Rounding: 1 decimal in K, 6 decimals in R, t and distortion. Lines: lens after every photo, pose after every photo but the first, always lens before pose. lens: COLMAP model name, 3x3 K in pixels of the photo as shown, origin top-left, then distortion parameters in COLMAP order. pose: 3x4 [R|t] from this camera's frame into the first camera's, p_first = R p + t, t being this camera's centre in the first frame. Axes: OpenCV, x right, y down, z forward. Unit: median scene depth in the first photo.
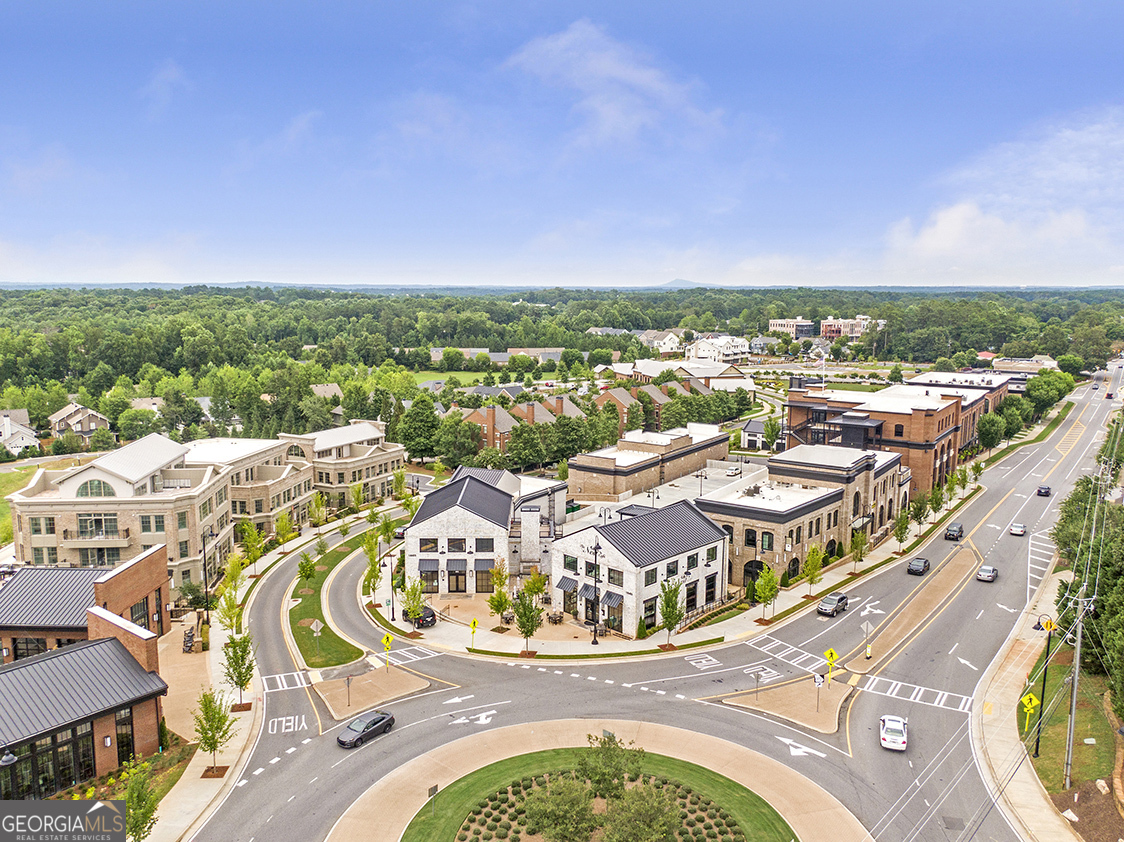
lens RADIAL K [[834.0, 0, 559.1], [0, 834.0, 427.1], [0, 0, 1]] dist [0.009922, -0.016809]
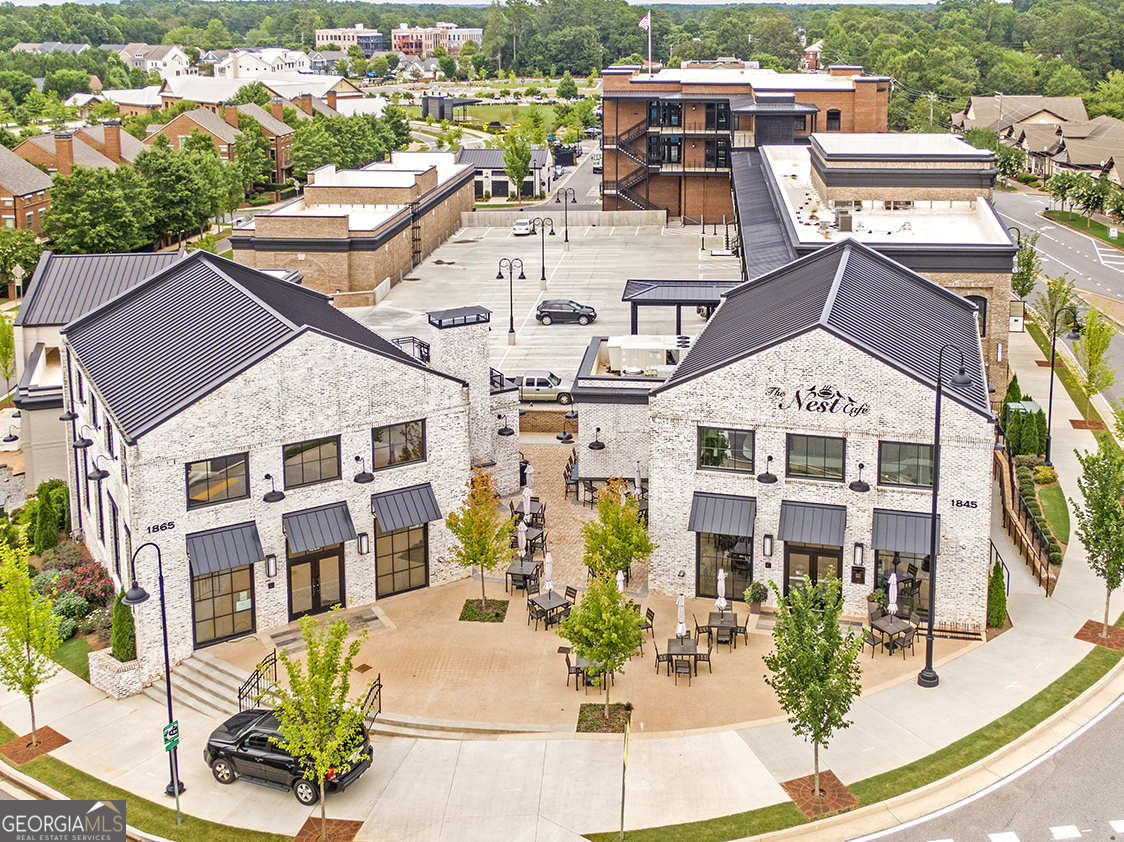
lens RADIAL K [[1215.9, 0, 644.7], [0, 1215.9, 211.4], [0, 0, 1]] dist [0.012831, 0.000000]
pose [[0.859804, -0.090957, 0.502458, -0.230840], [0.085838, 0.995750, 0.033369, 0.045976], [-0.503358, 0.014440, 0.863958, 0.550235]]
